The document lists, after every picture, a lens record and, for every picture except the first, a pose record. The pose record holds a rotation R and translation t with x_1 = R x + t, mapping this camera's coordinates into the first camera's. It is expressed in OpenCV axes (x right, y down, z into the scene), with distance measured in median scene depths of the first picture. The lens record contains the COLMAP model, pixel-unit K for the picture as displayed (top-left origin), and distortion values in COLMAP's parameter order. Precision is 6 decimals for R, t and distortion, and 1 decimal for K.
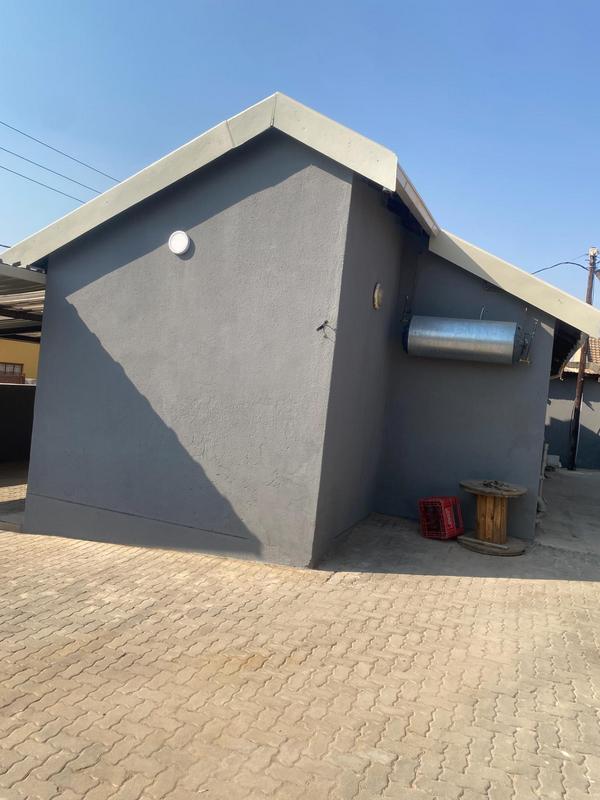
lens RADIAL K [[601.1, 0, 302.4], [0, 601.1, 392.6], [0, 0, 1]] dist [0.031387, -0.037909]
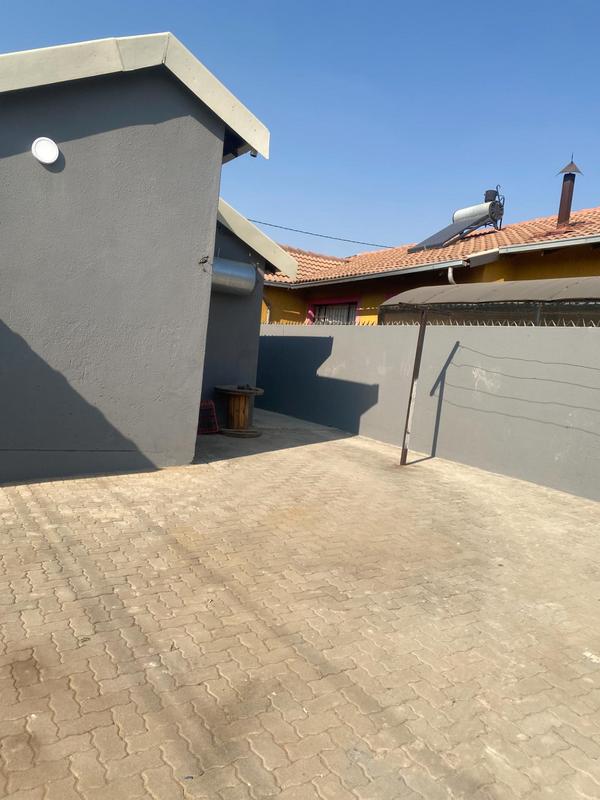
lens RADIAL K [[601.1, 0, 299.6], [0, 601.1, 399.5], [0, 0, 1]] dist [0.031387, -0.037909]
pose [[0.635306, -0.097881, 0.766033, -0.753013], [-0.018720, 0.989692, 0.141985, -0.012894], [-0.772034, -0.104544, 0.626925, 0.087193]]
